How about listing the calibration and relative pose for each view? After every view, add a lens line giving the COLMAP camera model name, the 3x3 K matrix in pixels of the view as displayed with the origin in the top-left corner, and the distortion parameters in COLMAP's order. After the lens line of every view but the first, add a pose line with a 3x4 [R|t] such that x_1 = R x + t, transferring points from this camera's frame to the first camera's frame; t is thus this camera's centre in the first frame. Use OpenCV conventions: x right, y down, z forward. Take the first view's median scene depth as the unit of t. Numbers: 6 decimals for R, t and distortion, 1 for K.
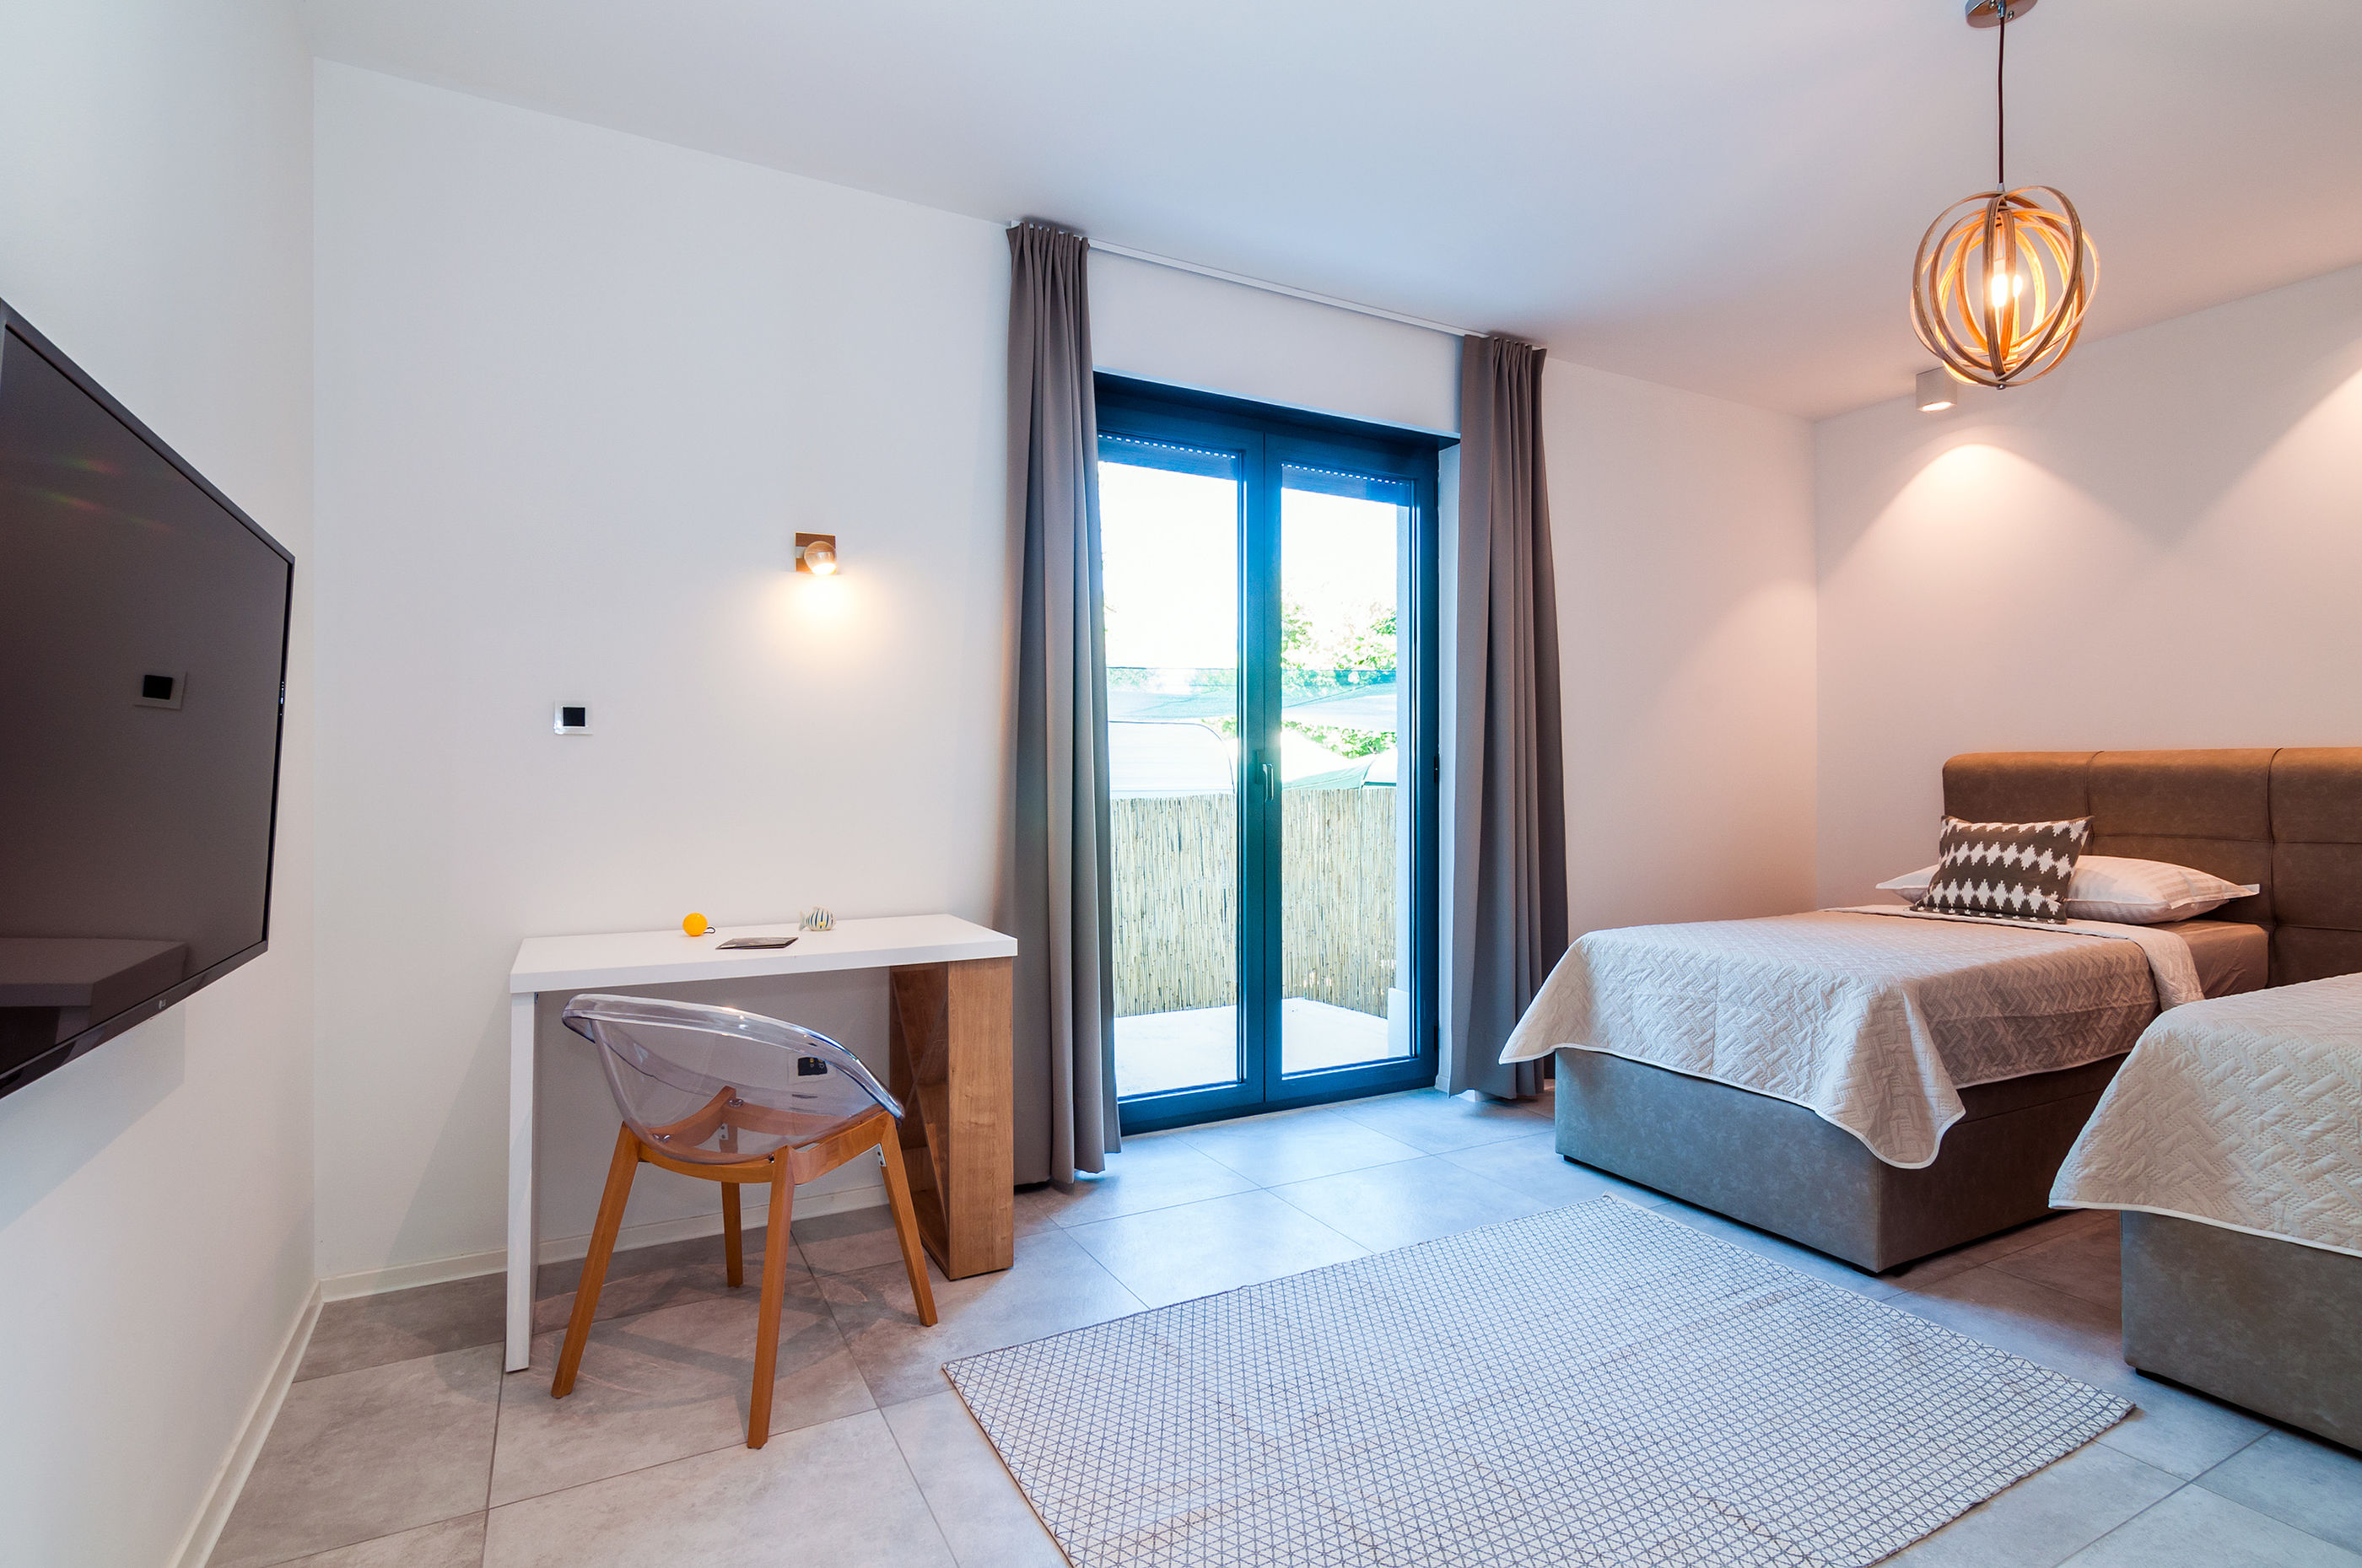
lens RADIAL K [[1142.8, 0, 1178.9], [0, 1142.8, 780.4], [0, 0, 1]] dist [-0.000216, 0.001666]
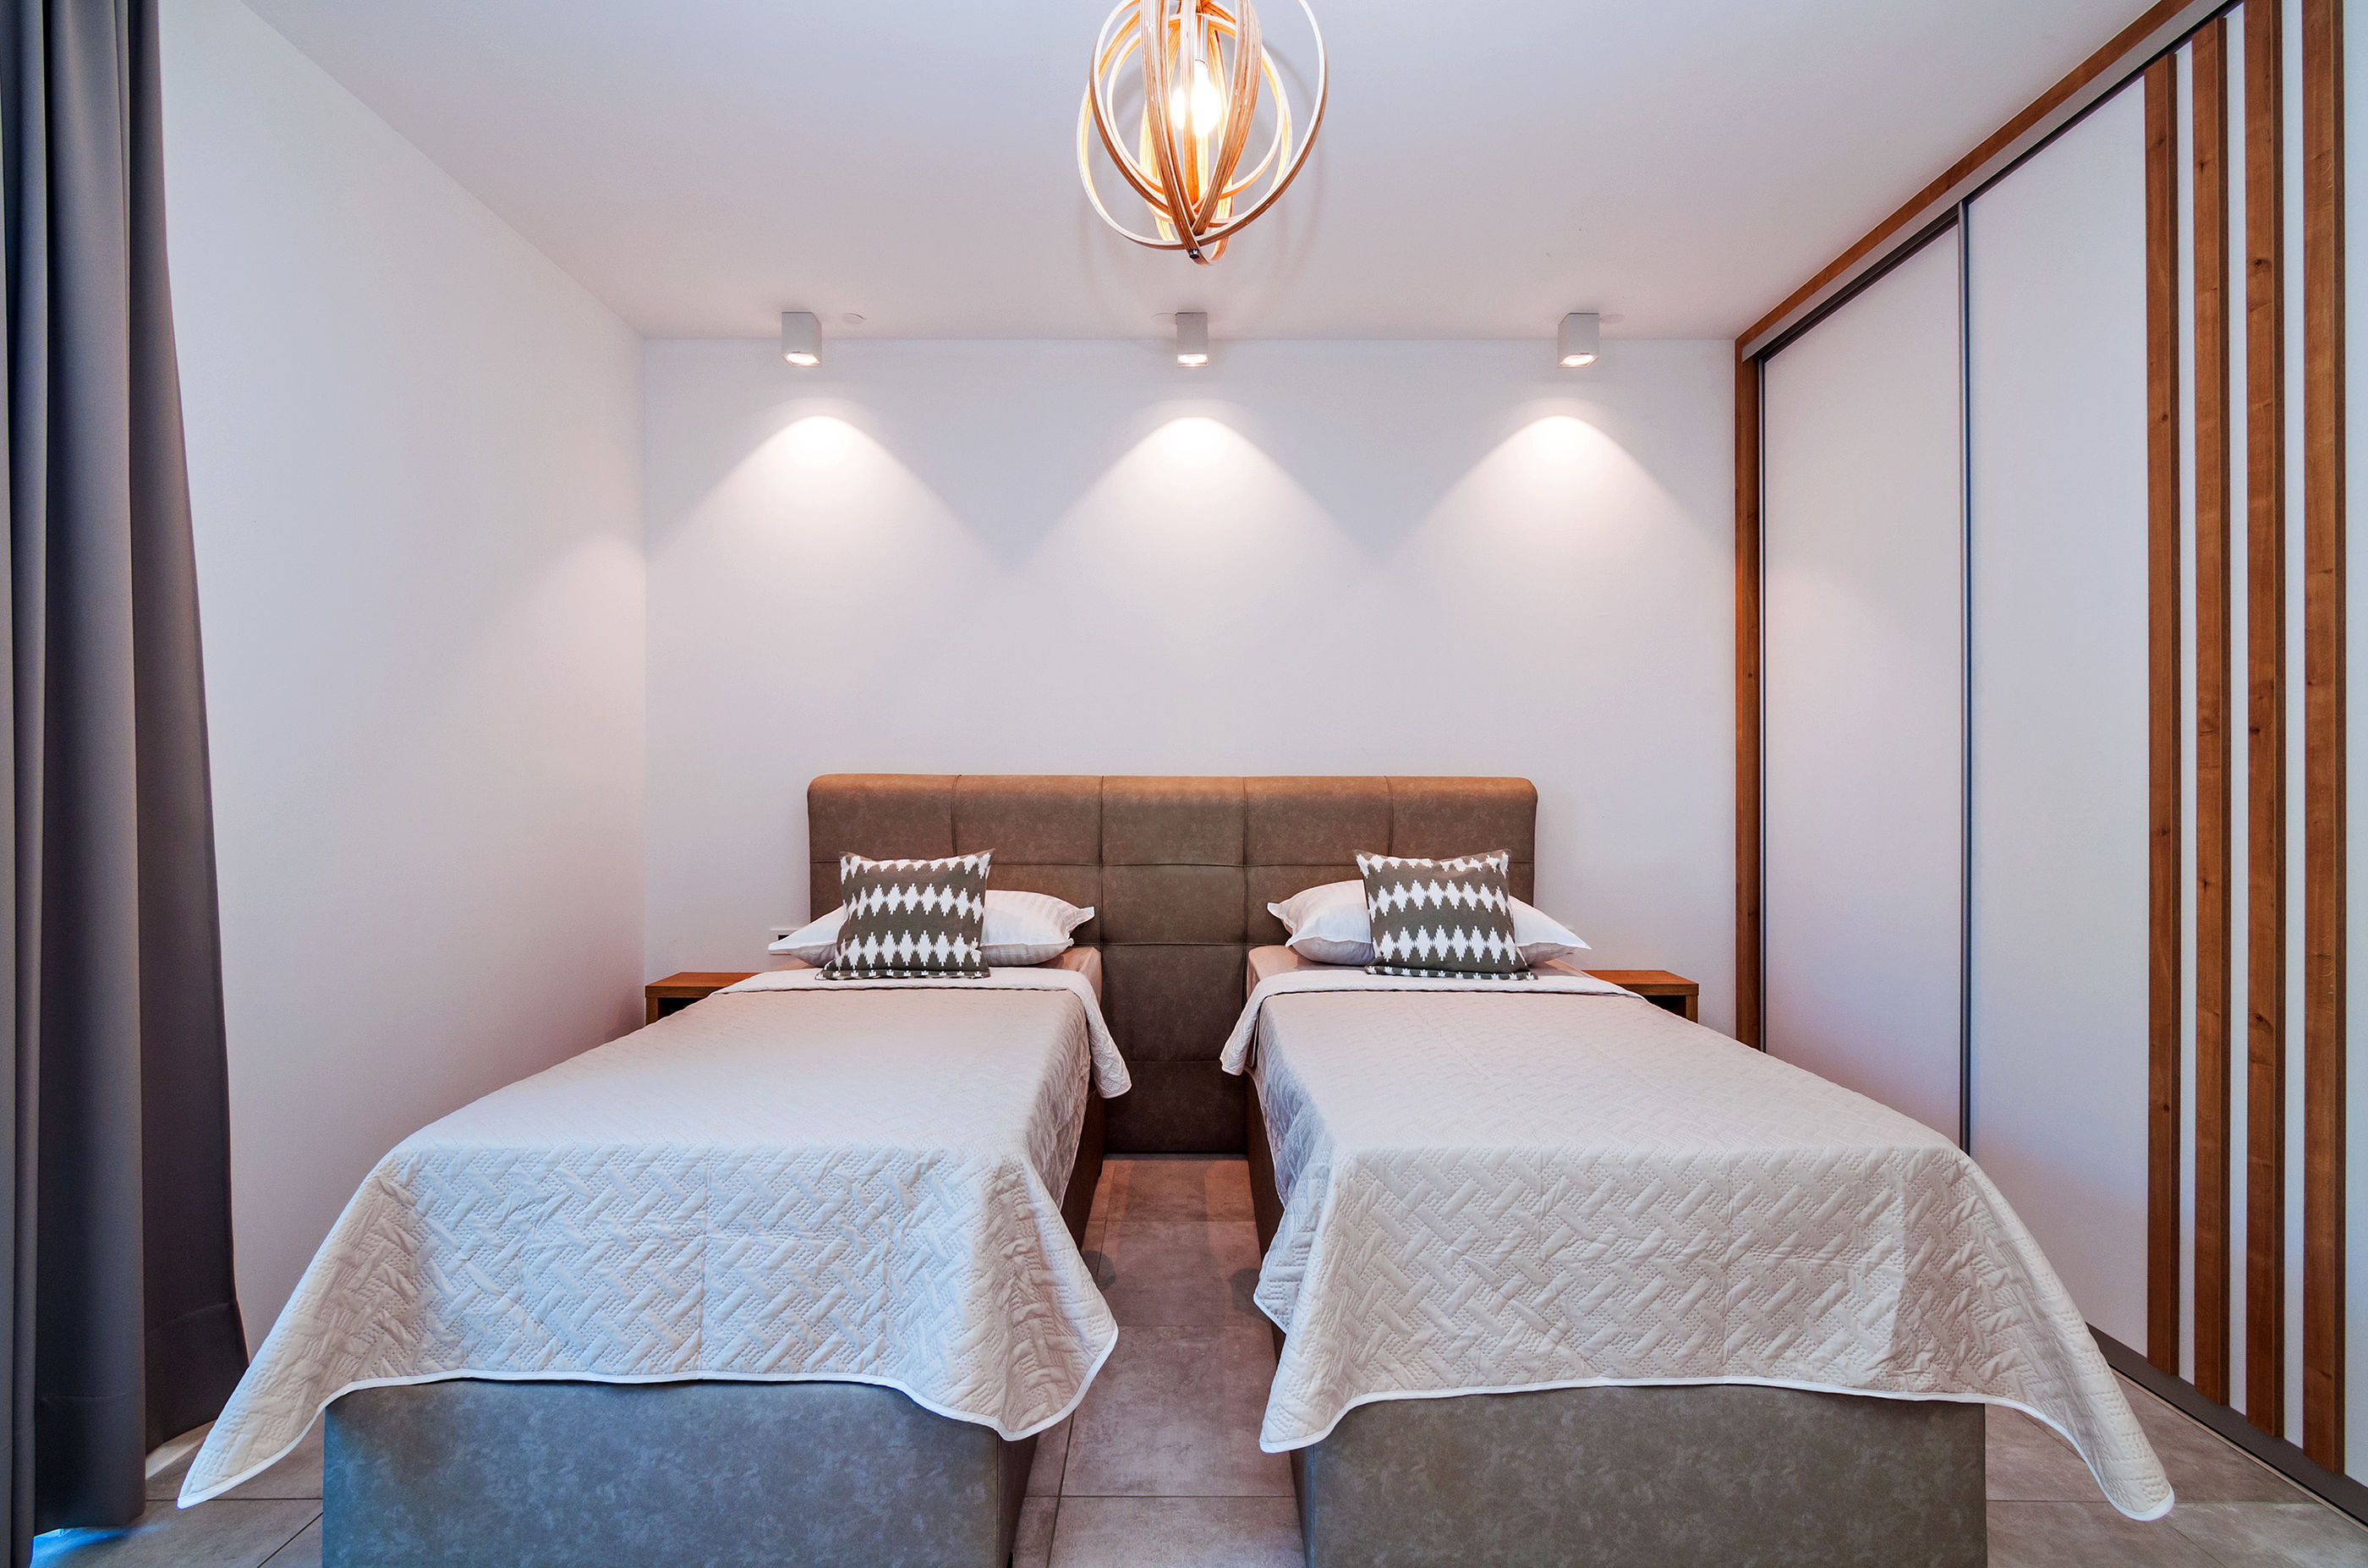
lens RADIAL K [[1145.8, 0, 1183.0], [0, 1145.8, 777.2], [0, 0, 1]] dist [-0.000216, 0.001666]
pose [[0.478855, 0.008401, 0.877854, 0.075500], [-0.003299, 0.999964, -0.007771, -0.018656], [-0.877888, 0.000825, 0.478866, 0.435662]]
